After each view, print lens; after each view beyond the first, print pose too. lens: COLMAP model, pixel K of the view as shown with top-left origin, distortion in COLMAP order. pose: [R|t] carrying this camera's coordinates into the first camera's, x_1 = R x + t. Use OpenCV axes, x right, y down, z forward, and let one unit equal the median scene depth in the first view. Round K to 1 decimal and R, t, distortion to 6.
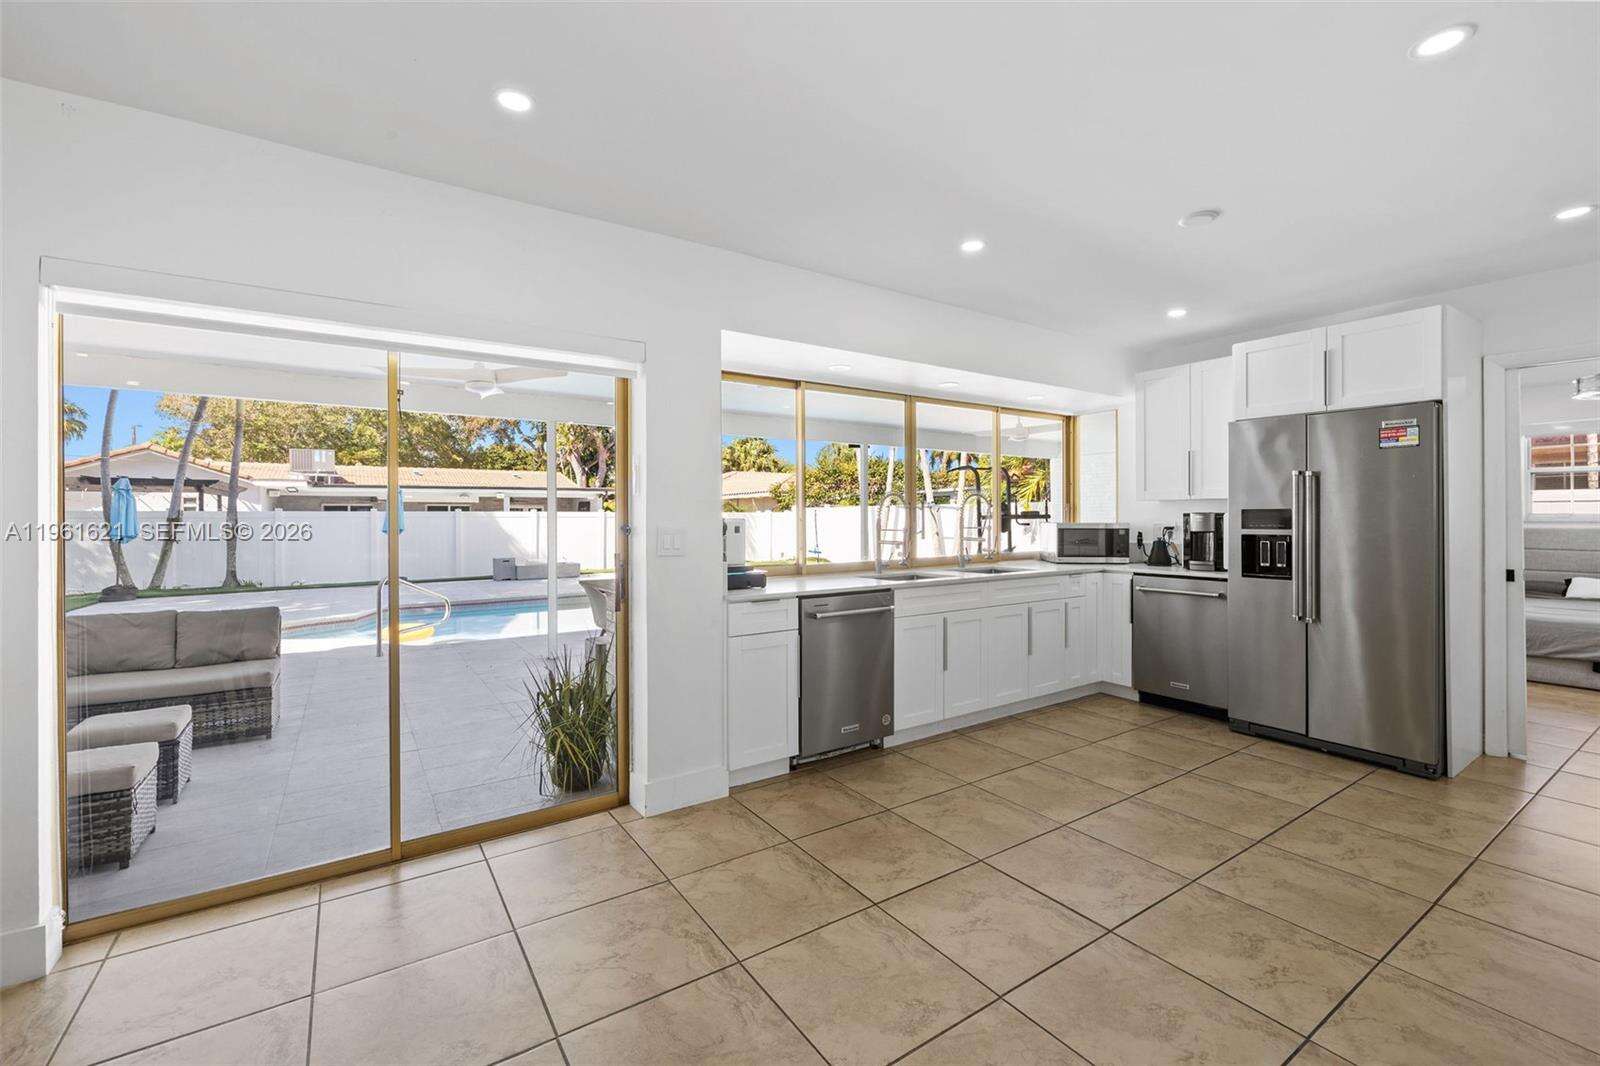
lens RADIAL K [[673.5, 0, 796.2], [0, 673.5, 514.8], [0, 0, 1]] dist [0.000928, -0.002039]
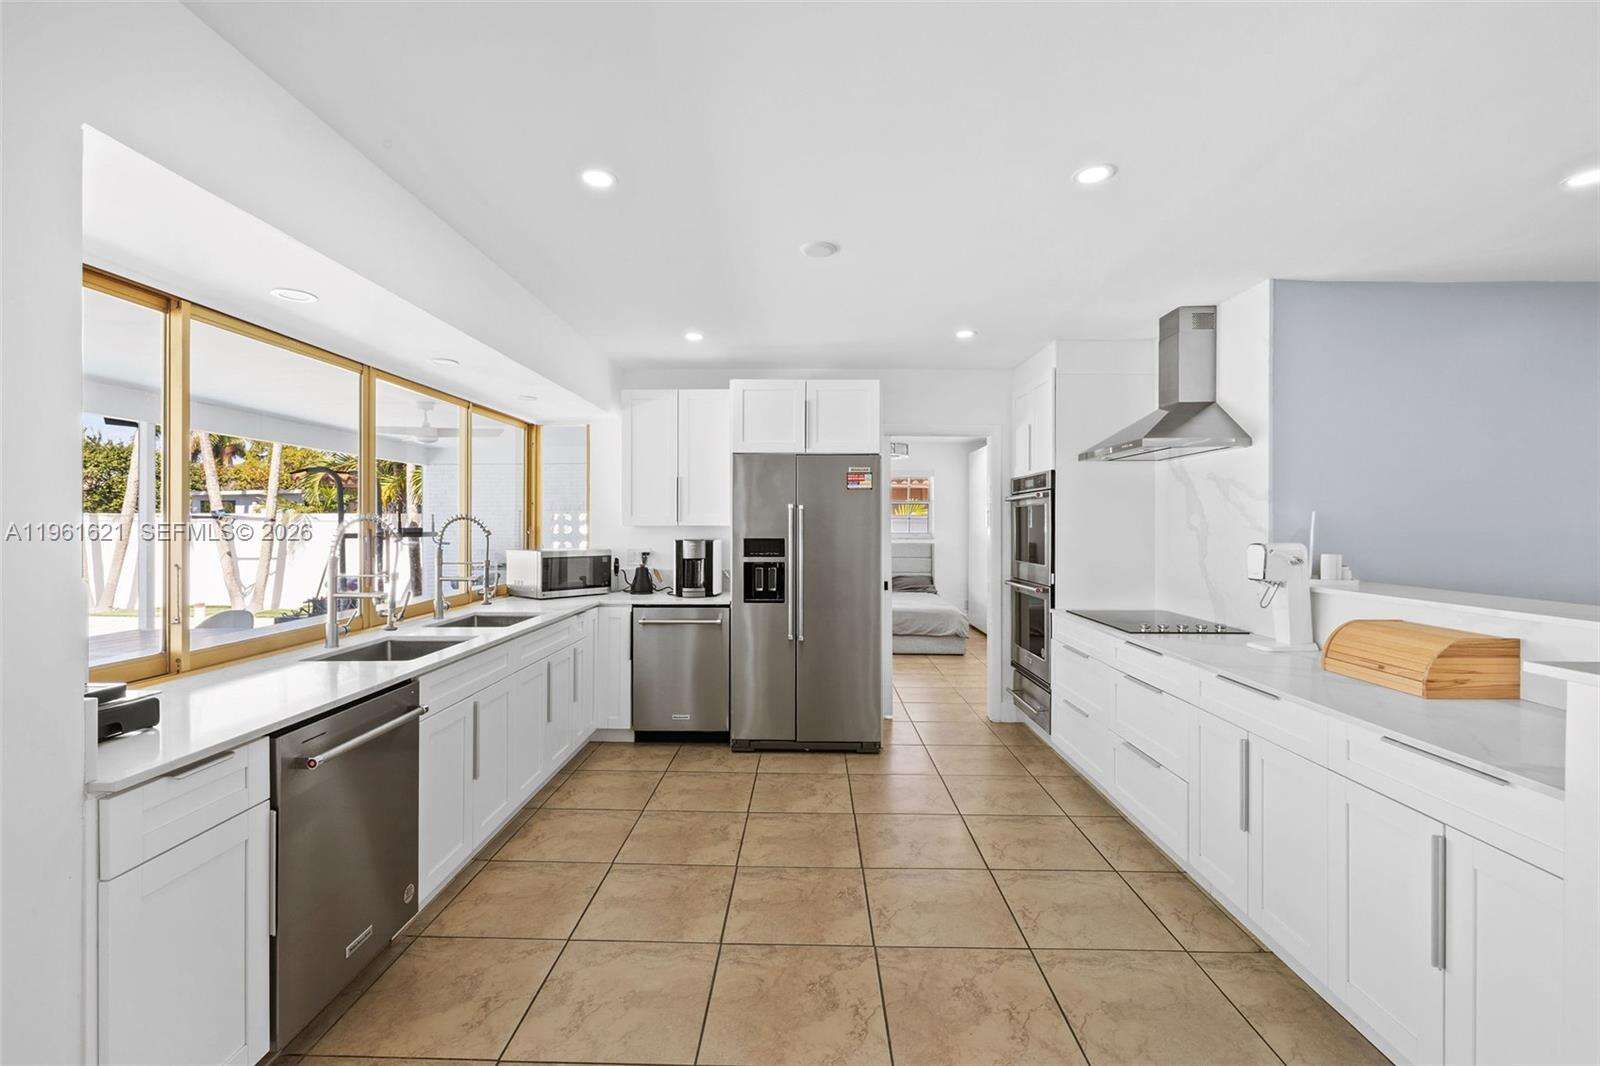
lens RADIAL K [[673.5, 0, 794.8], [0, 673.5, 523.3], [0, 0, 1]] dist [0.000928, -0.002039]
pose [[0.571514, 0.005075, 0.820577, -0.121233], [-0.006473, 0.999978, -0.001677, -0.023670], [-0.820567, -0.004353, 0.571534, 0.261988]]
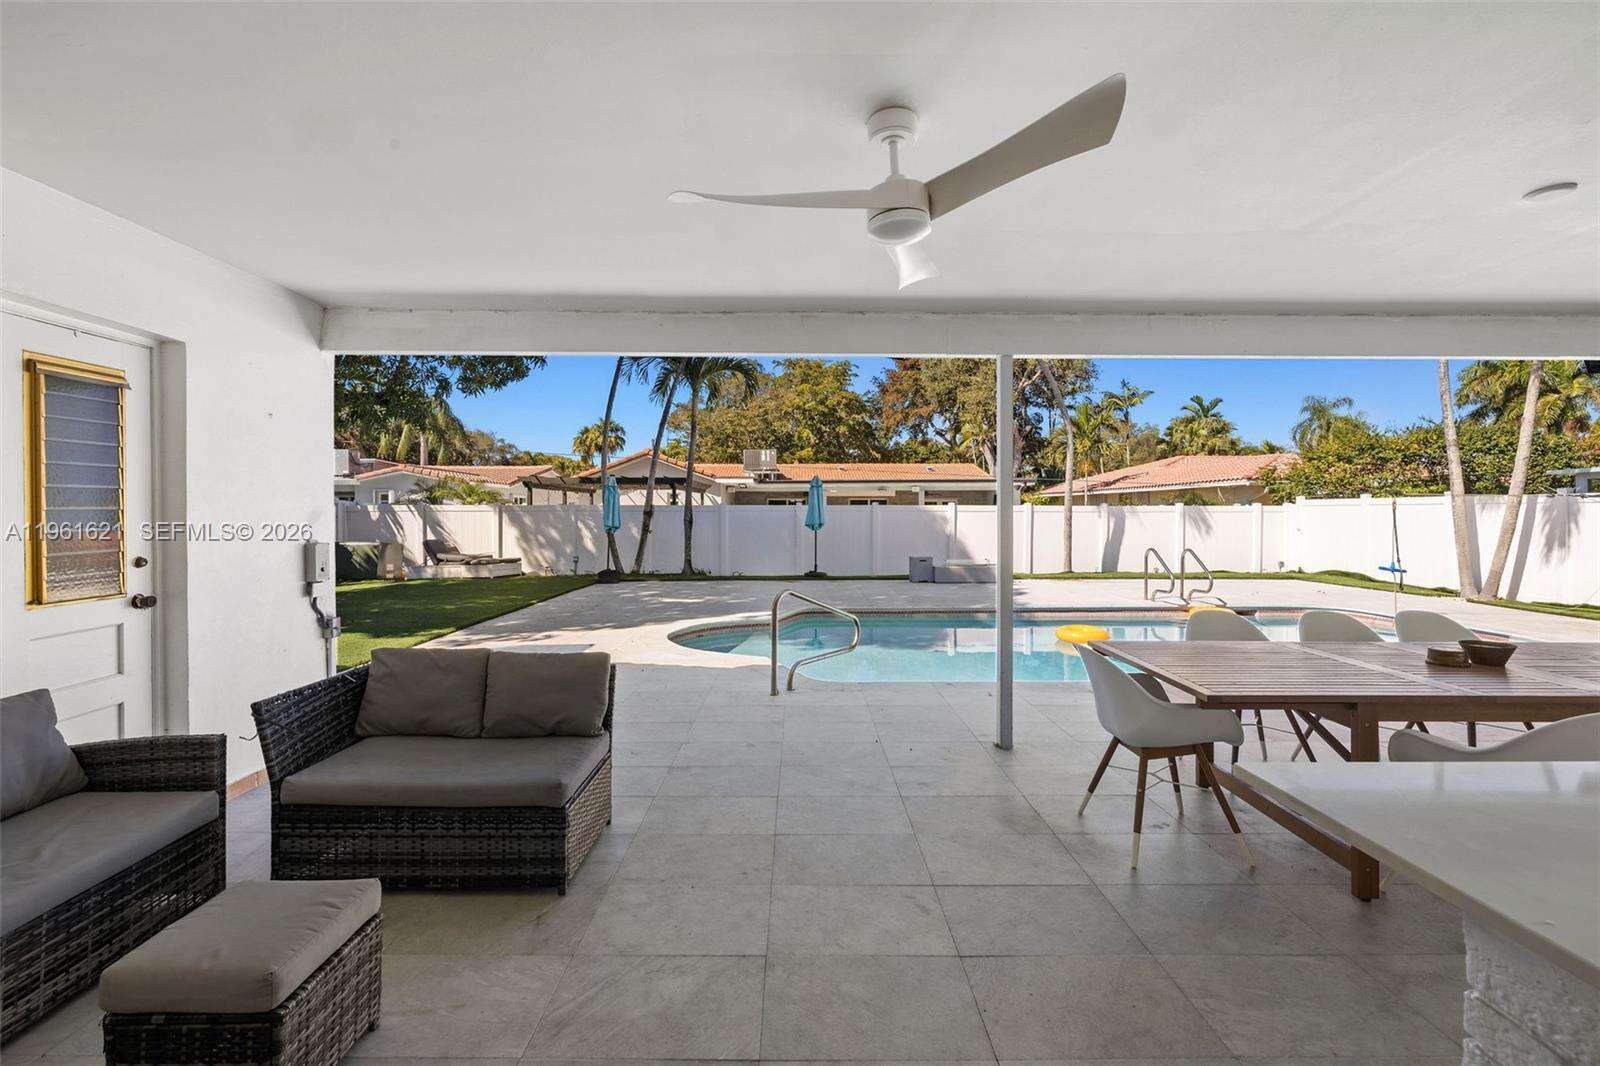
lens RADIAL K [[673.5, 0, 801.5], [0, 673.5, 511.3], [0, 0, 1]] dist [0.000928, -0.002039]
pose [[0.836974, 0.003667, -0.547230, -0.243600], [-0.001165, 0.999987, 0.004919, -0.002027], [0.547242, -0.003480, 0.836968, 0.523794]]
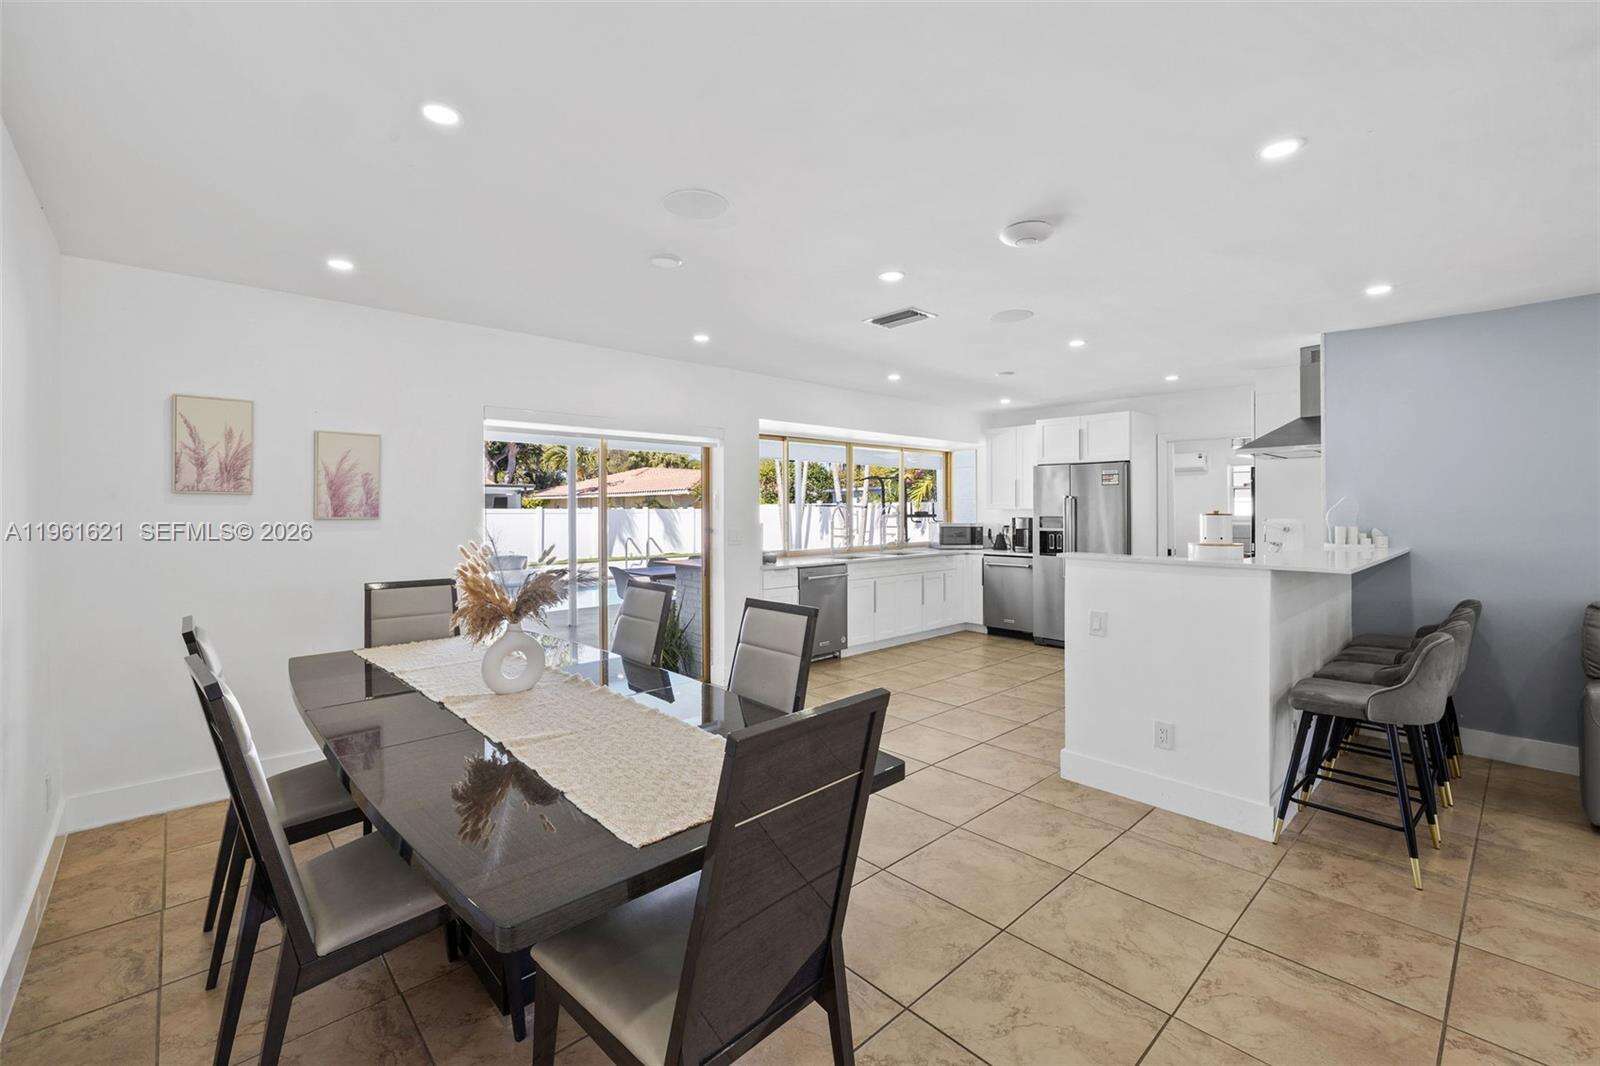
lens RADIAL K [[673.5, 0, 795.2], [0, 673.5, 505.5], [0, 0, 1]] dist [0.000928, -0.002039]
pose [[0.988586, 0.001413, 0.150649, -0.176056], [-0.000872, 0.999993, -0.003653, -0.022973], [-0.150653, 0.003480, 0.988581, -0.488611]]
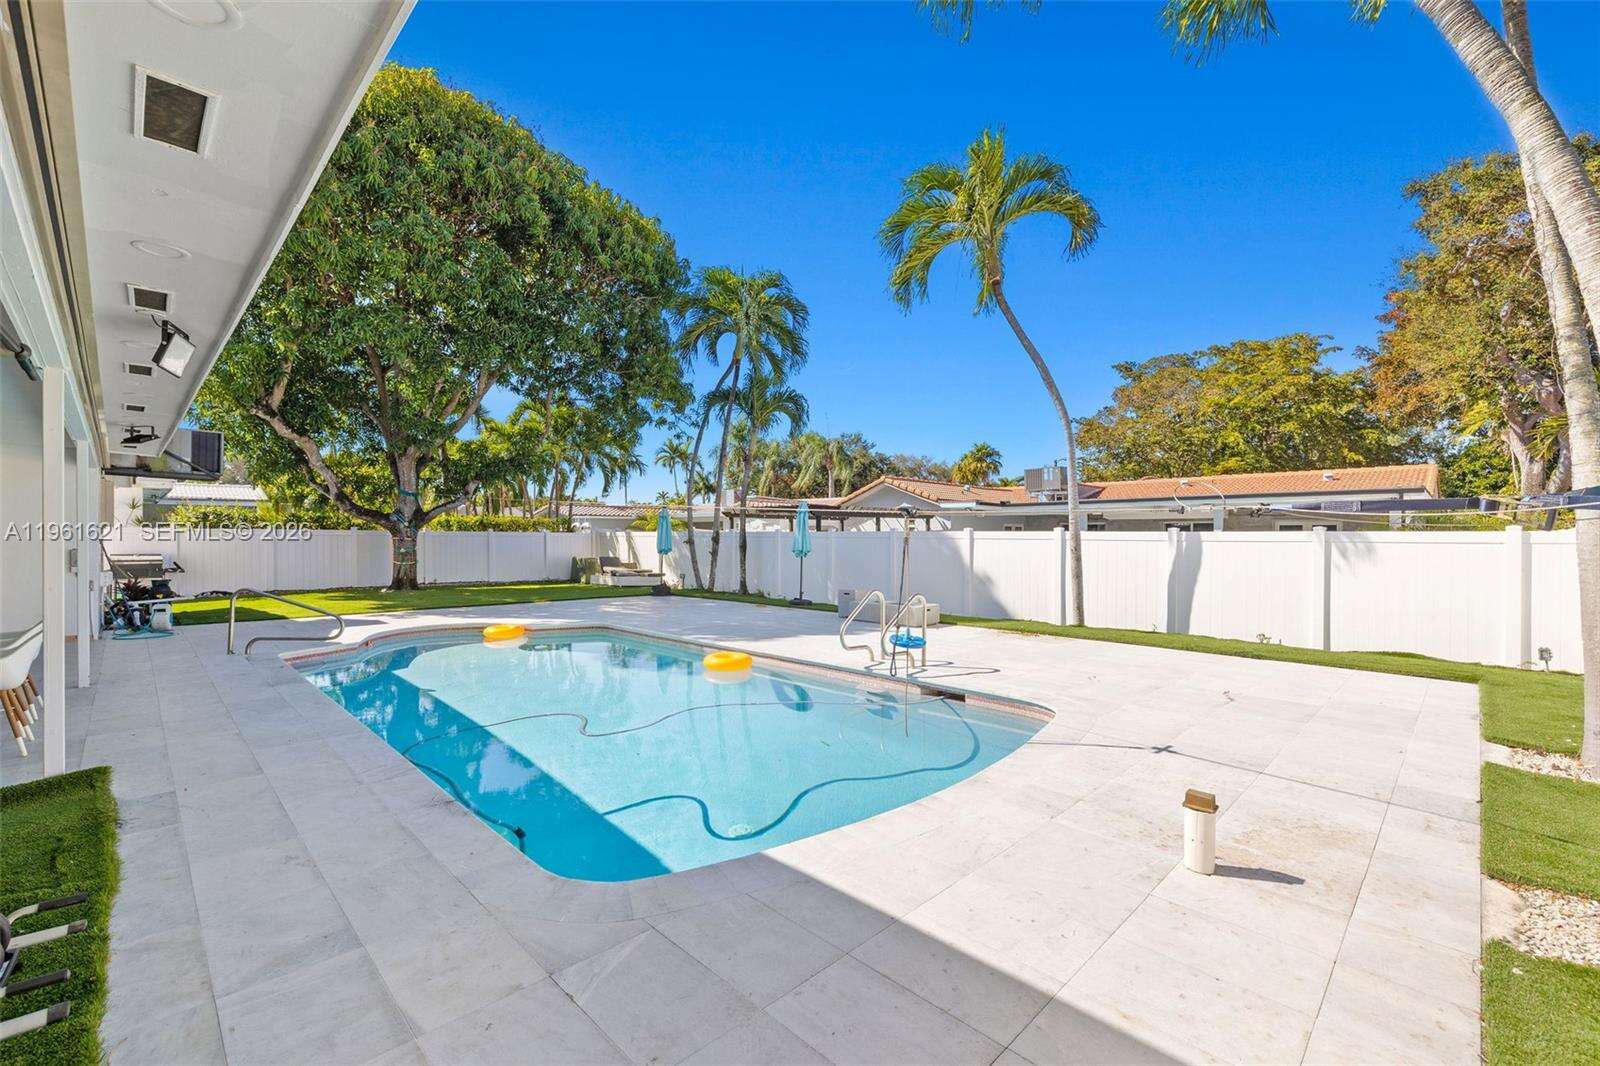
lens RADIAL K [[673.5, 0, 792.7], [0, 673.5, 539.5], [0, 0, 1]] dist [0.000928, -0.002039]
pose [[0.189250, 0.011170, -0.981865, 1.011467], [-0.000760, 0.999937, 0.011229, -0.013188], [0.981929, -0.001379, 0.189247, 2.415461]]
